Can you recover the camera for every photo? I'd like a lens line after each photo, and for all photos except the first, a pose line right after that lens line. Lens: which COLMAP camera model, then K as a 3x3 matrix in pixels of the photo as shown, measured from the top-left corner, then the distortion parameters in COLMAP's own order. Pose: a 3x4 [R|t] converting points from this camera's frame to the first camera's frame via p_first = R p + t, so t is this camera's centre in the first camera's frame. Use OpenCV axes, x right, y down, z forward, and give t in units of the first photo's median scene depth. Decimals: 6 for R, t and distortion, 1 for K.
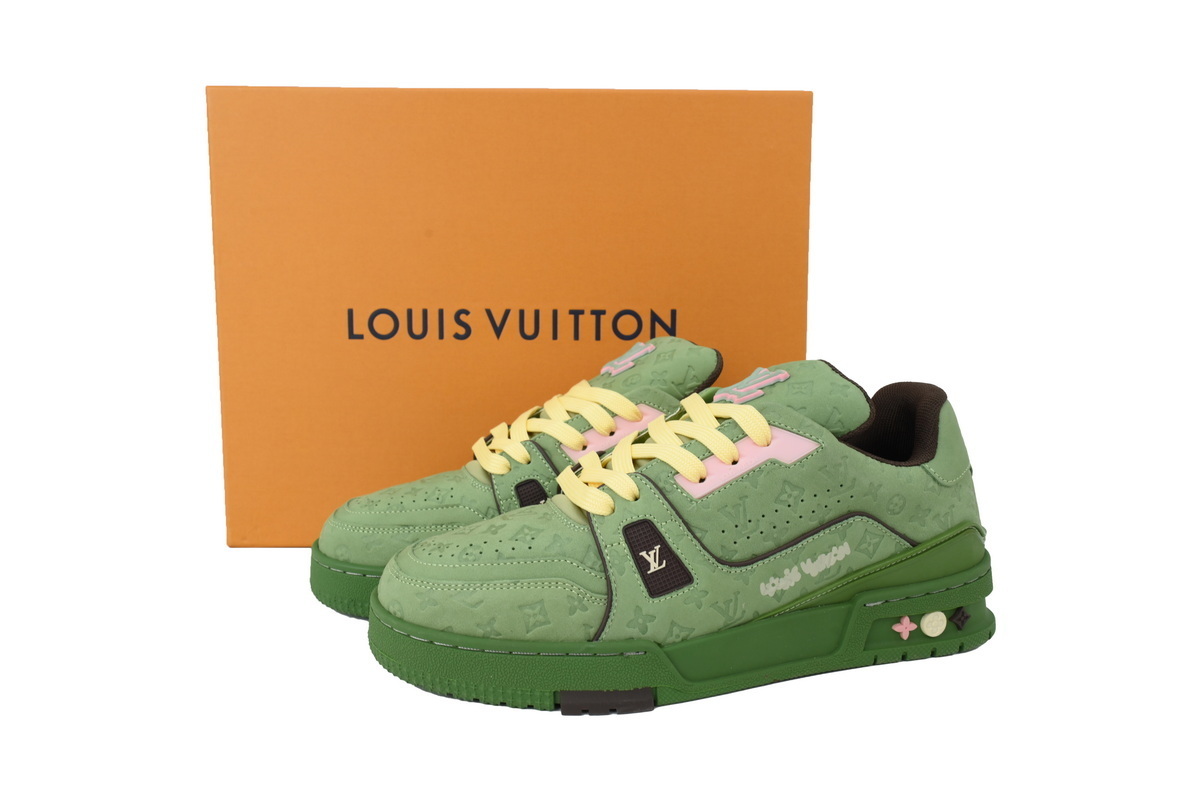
lens RADIAL K [[933.6, 0, 600.8], [0, 933.6, 398.1], [0, 0, 1]] dist [-0.000008, -0.000189]
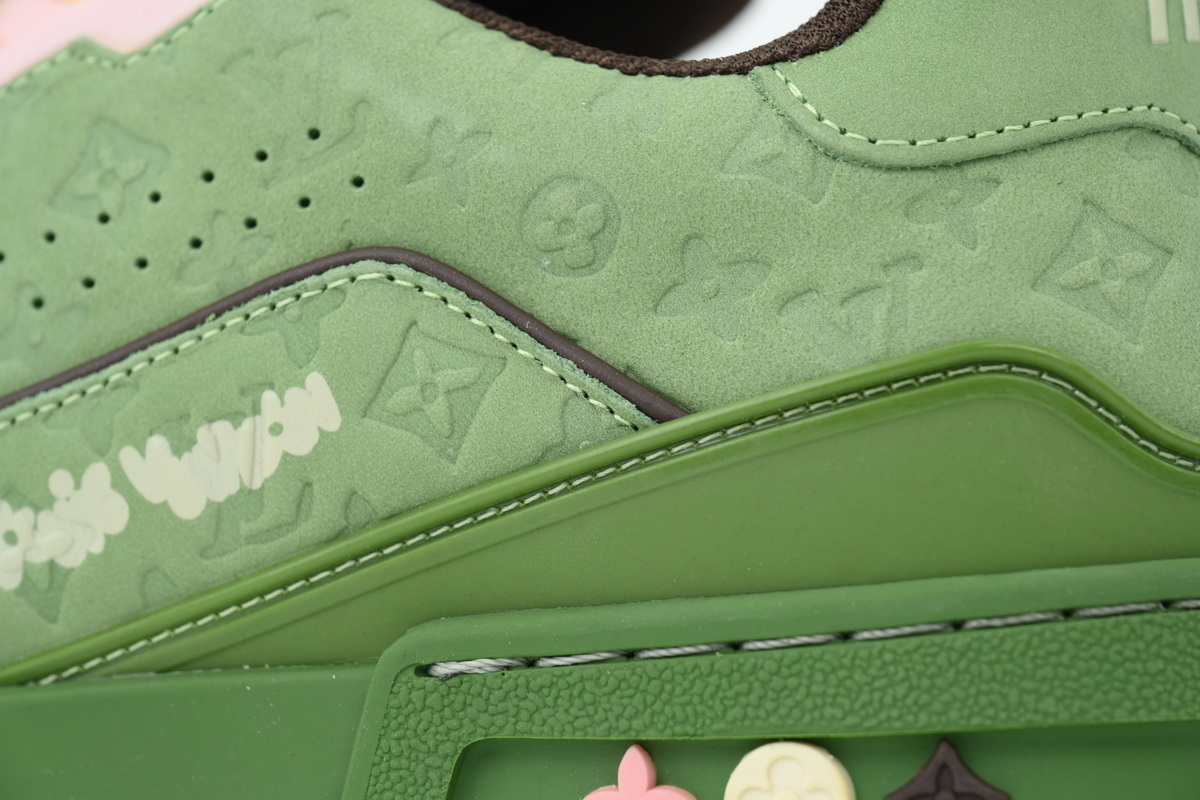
lens RADIAL K [[4114.7, 0, 599.9], [0, 4114.7, 400.5], [0, 0, 1]] dist [-0.145486, 0.000000]
pose [[0.840369, -0.030013, -0.541183, 0.872050], [-0.069254, 0.984336, -0.162131, 0.321176], [0.537572, 0.173729, 0.825127, 0.199493]]
